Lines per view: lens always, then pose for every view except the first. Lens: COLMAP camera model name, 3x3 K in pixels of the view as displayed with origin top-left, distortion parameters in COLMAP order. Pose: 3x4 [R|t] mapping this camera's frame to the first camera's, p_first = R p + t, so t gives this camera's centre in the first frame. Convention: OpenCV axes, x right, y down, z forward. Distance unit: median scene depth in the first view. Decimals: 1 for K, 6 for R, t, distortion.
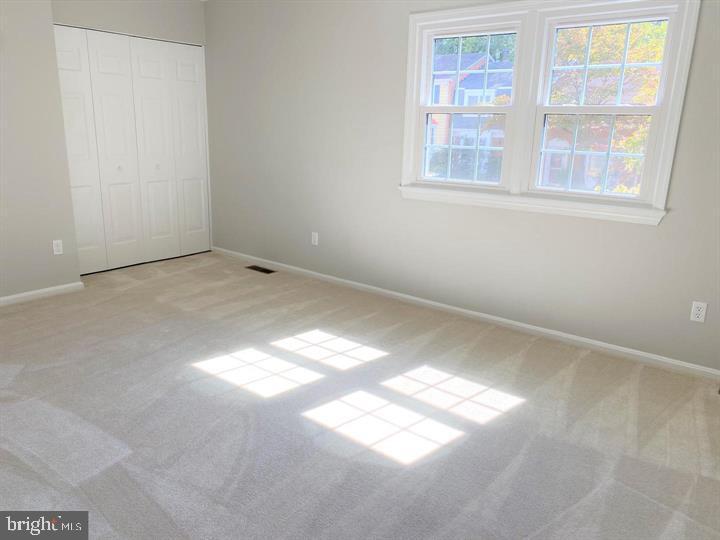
lens RADIAL K [[553.5, 0, 355.6], [0, 553.5, 276.2], [0, 0, 1]] dist [0.014049, -0.018859]
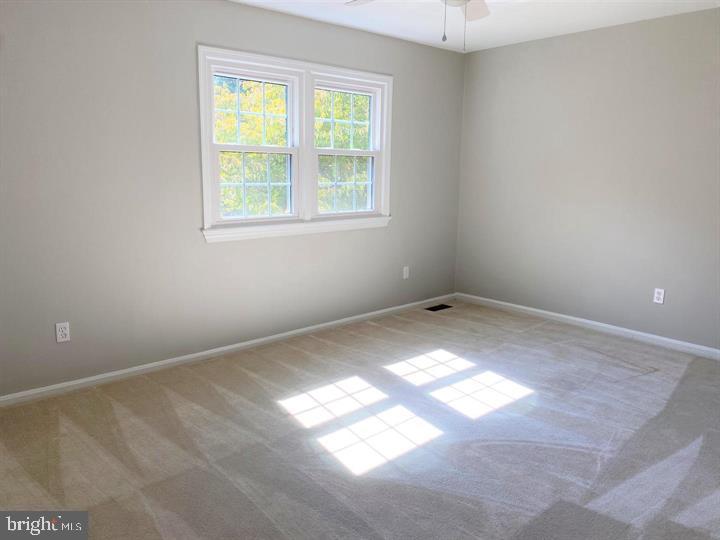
lens RADIAL K [[553.5, 0, 356.9], [0, 553.5, 265.5], [0, 0, 1]] dist [0.014049, -0.018859]
pose [[0.149745, -0.186313, 0.971012, -0.895695], [0.253813, 0.956418, 0.144371, -0.207739], [-0.955592, 0.224837, 0.190508, 0.721836]]
